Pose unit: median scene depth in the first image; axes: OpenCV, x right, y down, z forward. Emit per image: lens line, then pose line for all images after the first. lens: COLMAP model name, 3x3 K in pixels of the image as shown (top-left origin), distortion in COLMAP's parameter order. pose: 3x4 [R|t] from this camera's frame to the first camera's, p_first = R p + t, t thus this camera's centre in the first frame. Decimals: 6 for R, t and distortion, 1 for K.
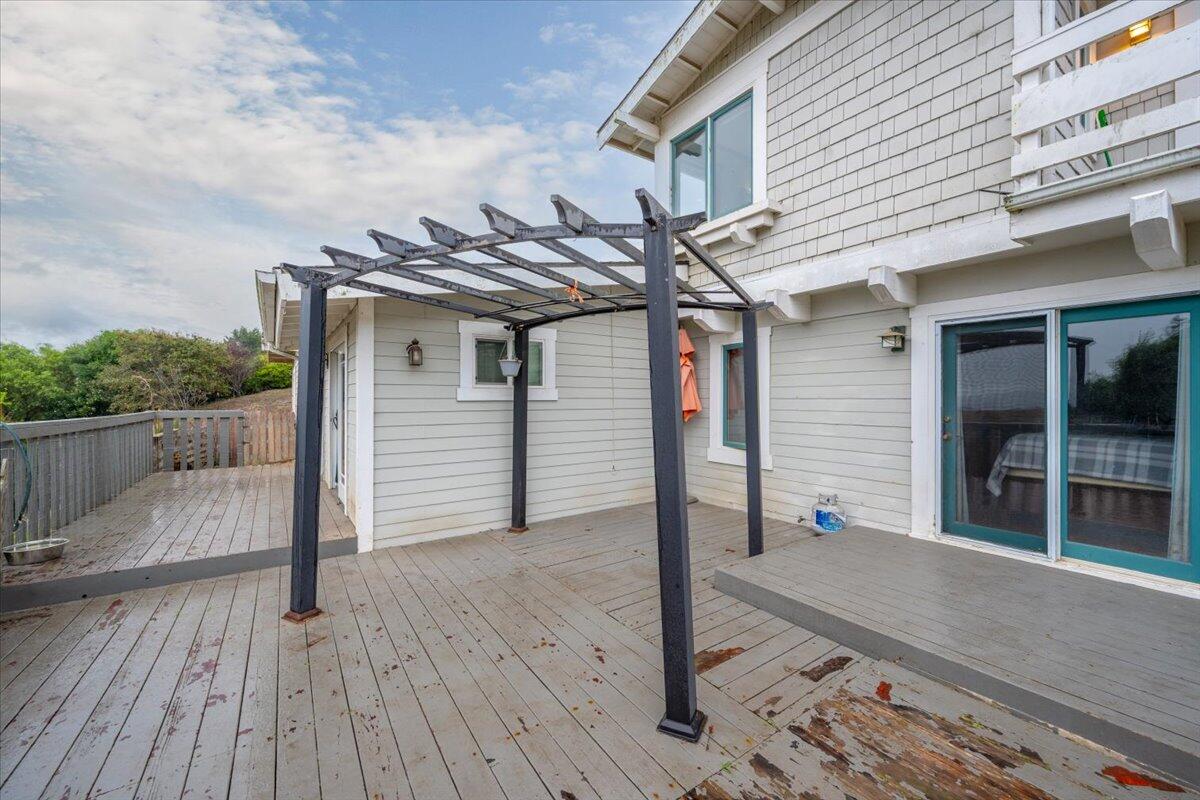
lens RADIAL K [[465.5, 0, 604.5], [0, 465.5, 390.9], [0, 0, 1]] dist [0.000976, 0.000250]
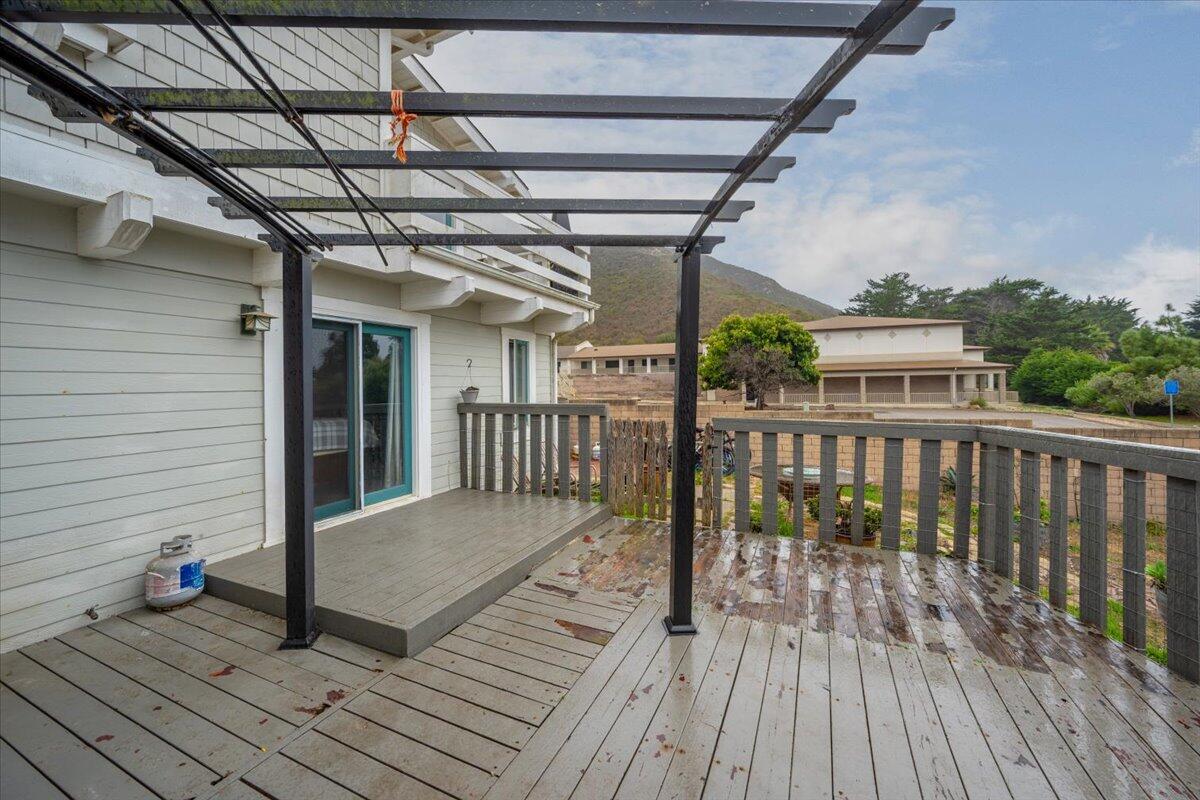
lens RADIAL K [[465.5, 0, 598.7], [0, 465.5, 395.9], [0, 0, 1]] dist [0.000976, 0.000250]
pose [[-0.497609, -0.010992, 0.867332, -0.705744], [0.003598, 0.999885, 0.014736, 0.025832], [-0.867394, 0.010454, -0.497512, 1.513186]]
